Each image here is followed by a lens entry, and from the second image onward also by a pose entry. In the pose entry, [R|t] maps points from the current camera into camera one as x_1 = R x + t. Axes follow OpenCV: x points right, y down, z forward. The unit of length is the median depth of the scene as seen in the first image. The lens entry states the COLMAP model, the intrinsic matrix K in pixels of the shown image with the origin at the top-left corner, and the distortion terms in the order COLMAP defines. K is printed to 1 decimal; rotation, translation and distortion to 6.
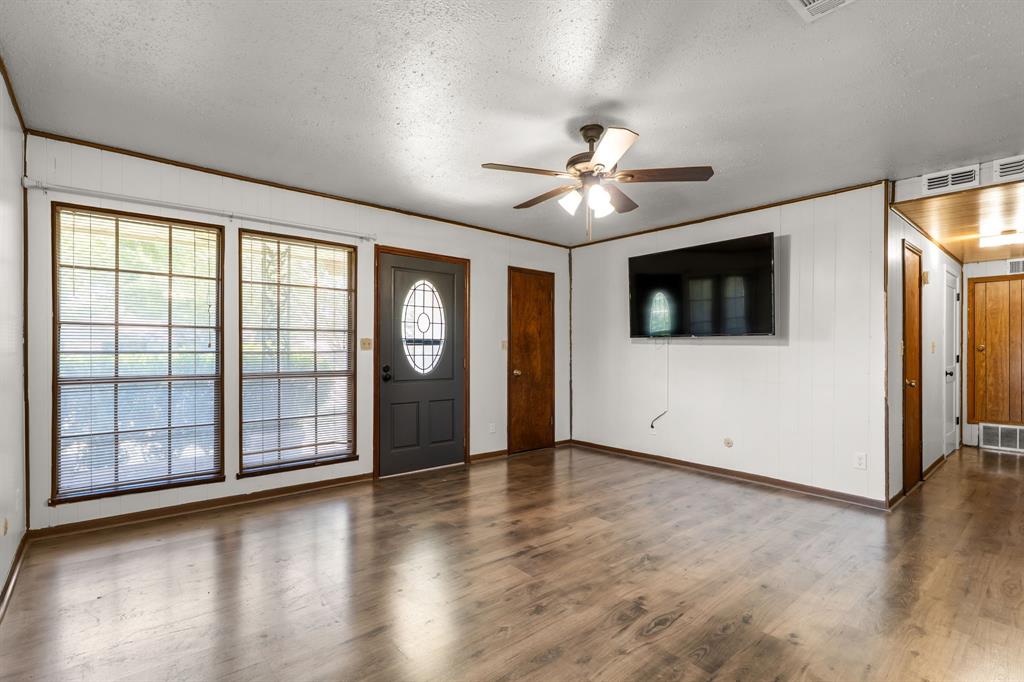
lens RADIAL K [[479.1, 0, 519.3], [0, 479.1, 349.7], [0, 0, 1]] dist [0.005223, -0.000539]
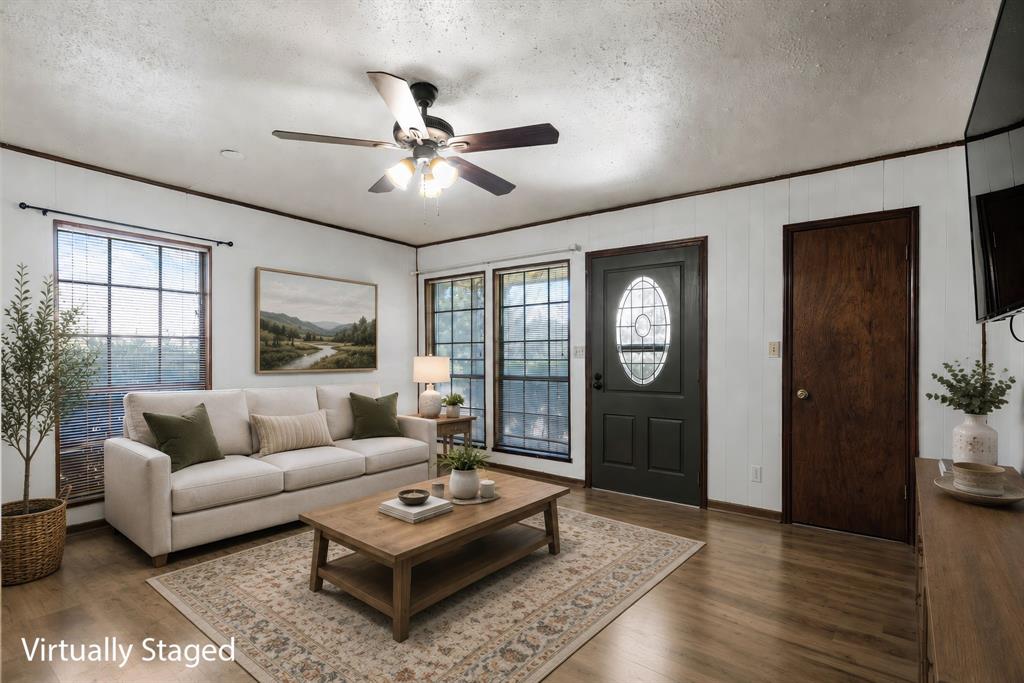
lens RADIAL K [[499.7, 0, 506.1], [0, 499.7, 351.5], [0, 0, 1]] dist [0.002119, 0.002094]
pose [[0.204075, -0.016242, -0.978820, 0.638154], [0.001706, 0.999867, -0.016236, 0.004184], [0.978954, 0.001644, 0.204076, 0.579031]]
